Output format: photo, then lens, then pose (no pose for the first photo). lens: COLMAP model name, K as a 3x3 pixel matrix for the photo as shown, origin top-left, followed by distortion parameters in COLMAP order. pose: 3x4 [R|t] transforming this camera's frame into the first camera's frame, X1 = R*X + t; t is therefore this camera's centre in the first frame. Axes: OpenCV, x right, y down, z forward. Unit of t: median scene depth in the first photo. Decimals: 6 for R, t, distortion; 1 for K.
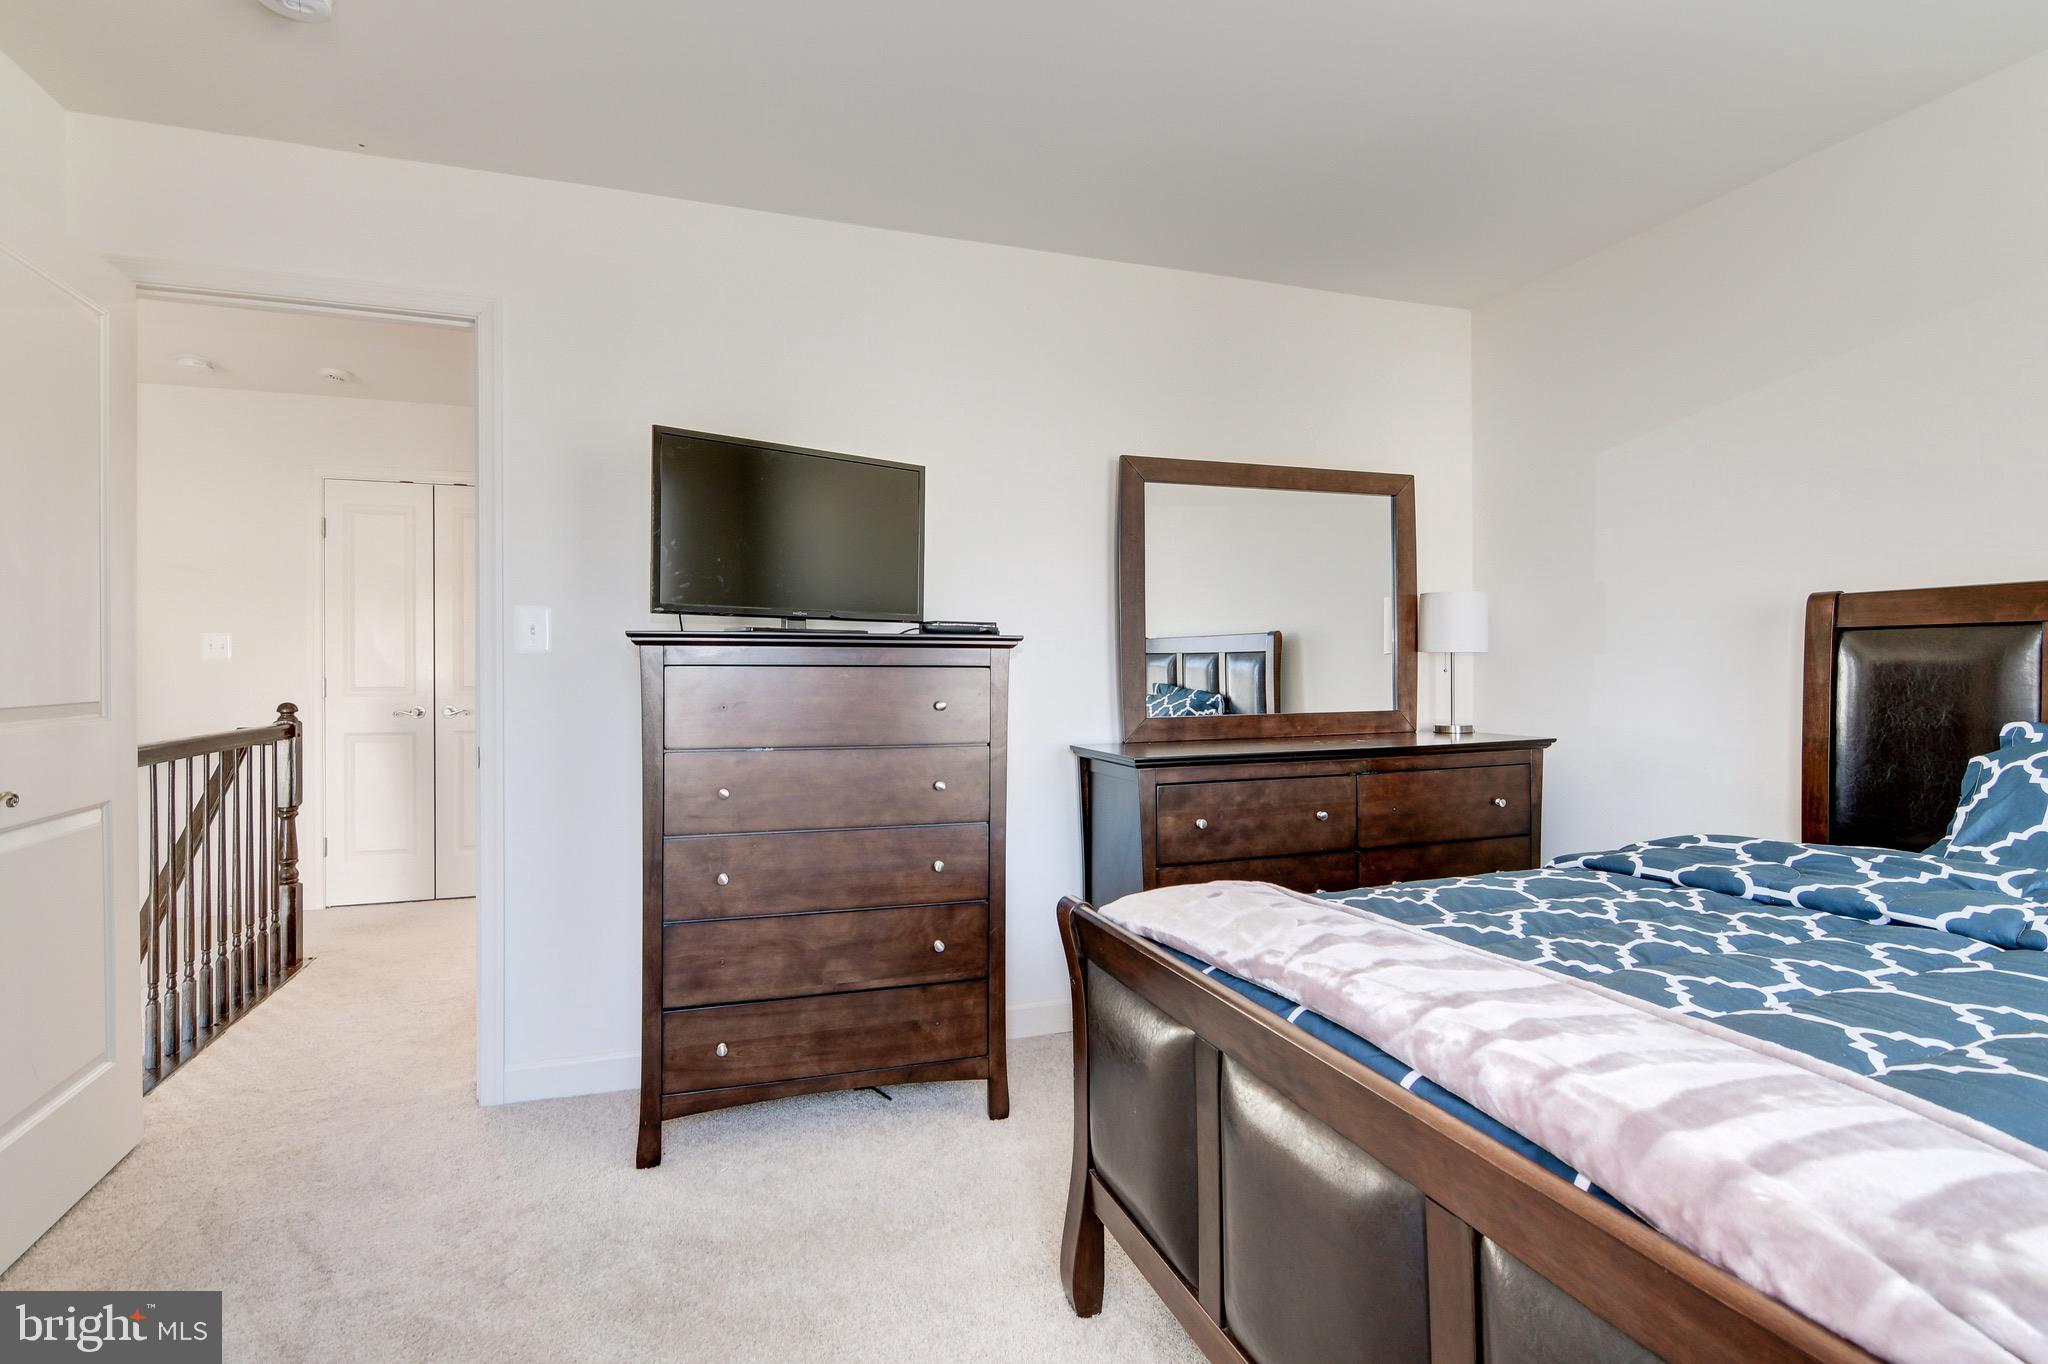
lens RADIAL K [[977.4, 0, 1017.6], [0, 977.4, 676.3], [0, 0, 1]] dist [0.001555, -0.008826]
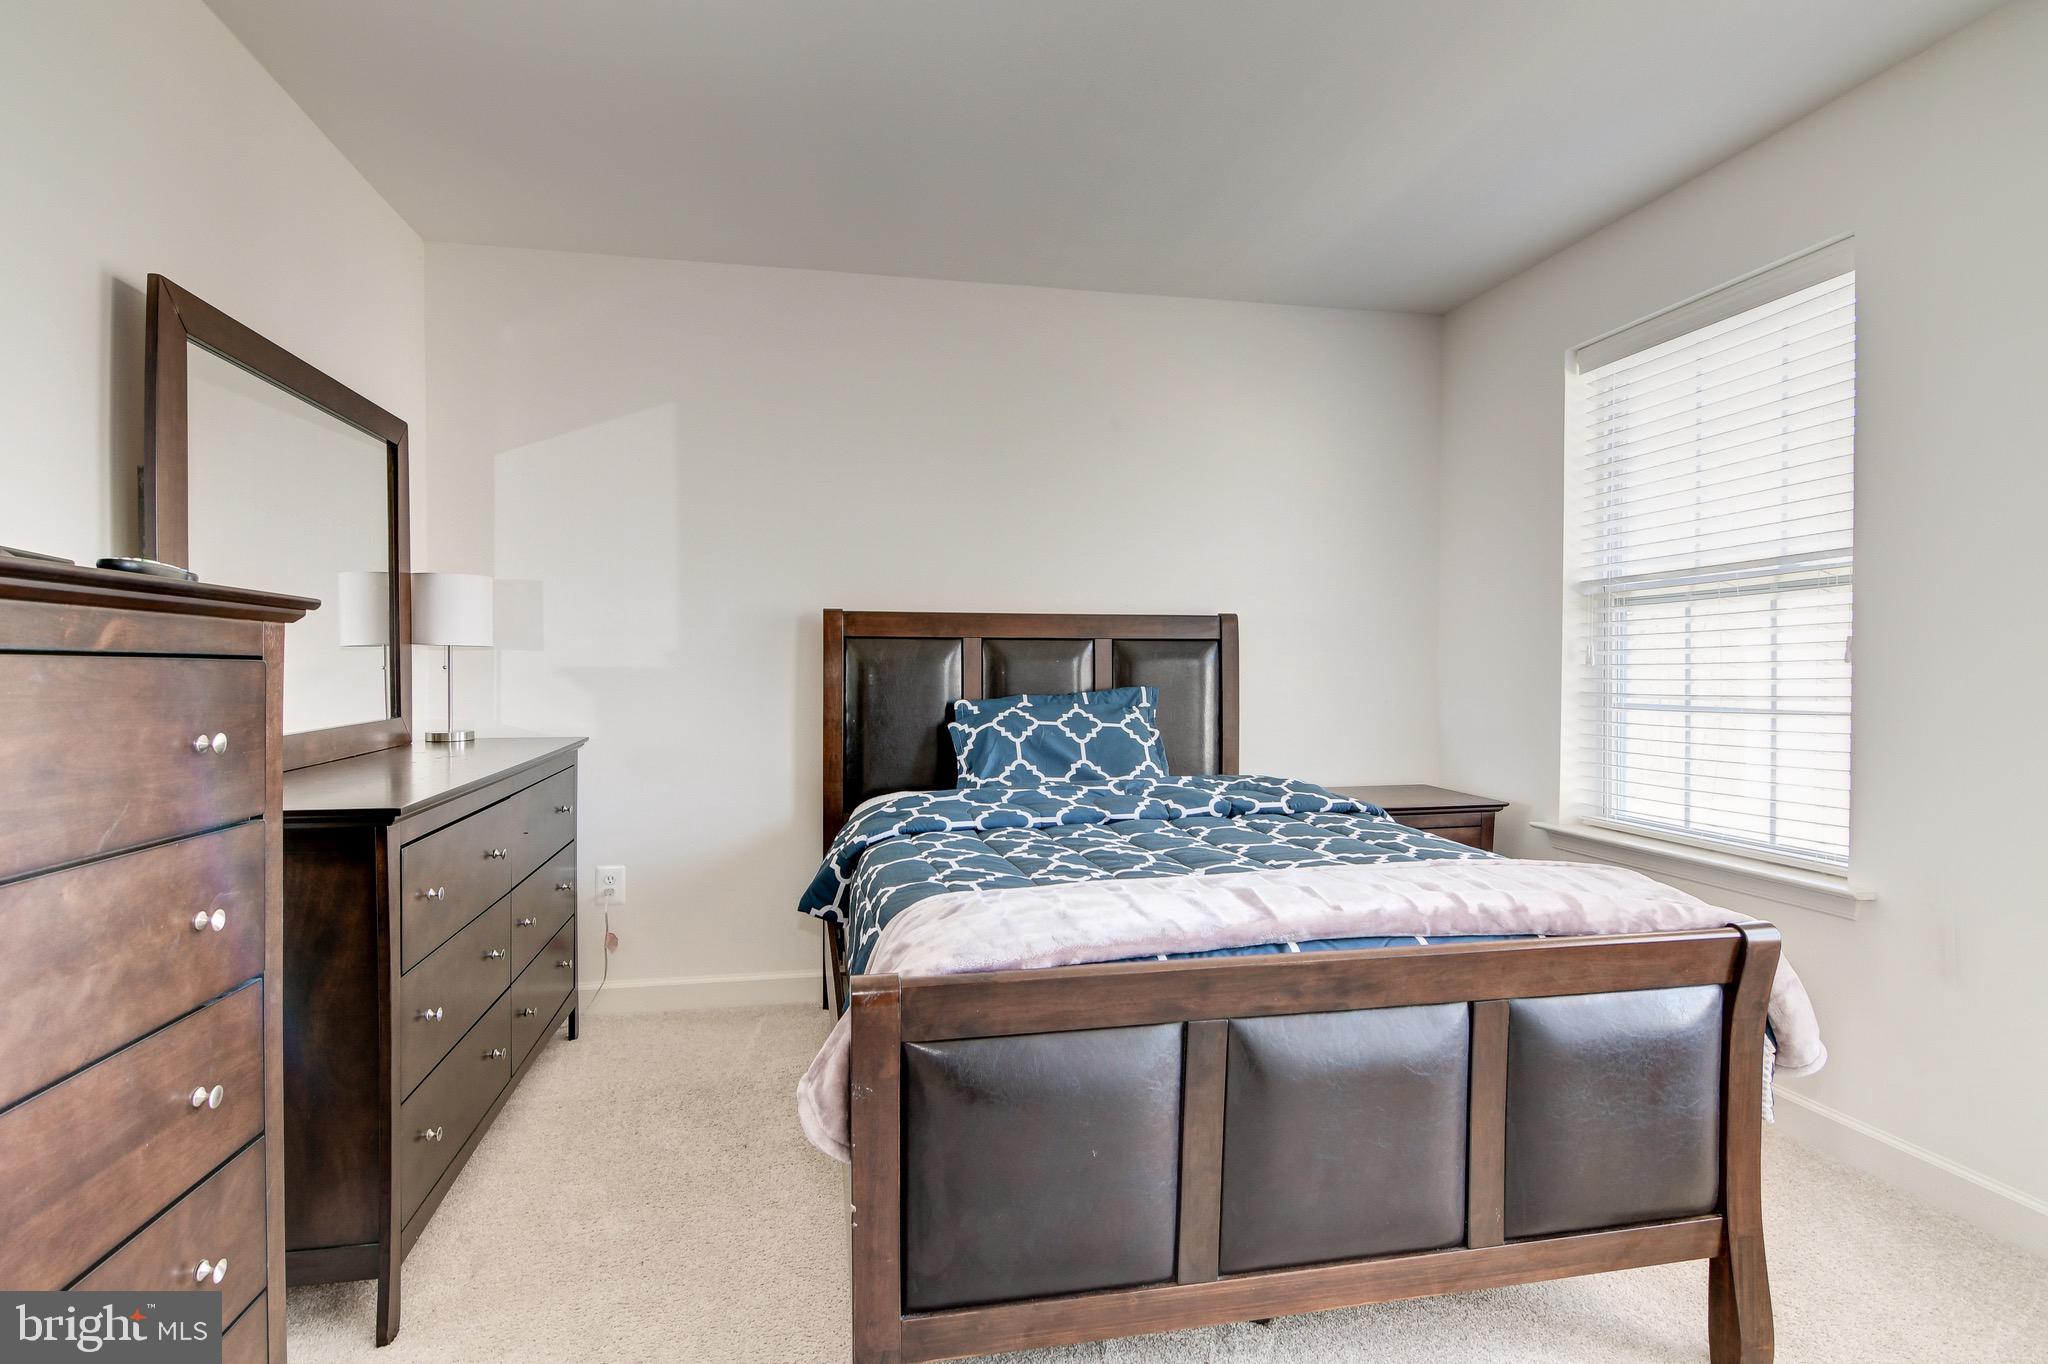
lens RADIAL K [[977.4, 0, 1017.6], [0, 977.4, 676.3], [0, 0, 1]] dist [0.001555, -0.008826]
pose [[0.151876, -0.006085, 0.988381, -0.553009], [0.004010, 0.999977, 0.005540, -0.001842], [-0.988391, 0.003122, 0.151897, 0.659039]]
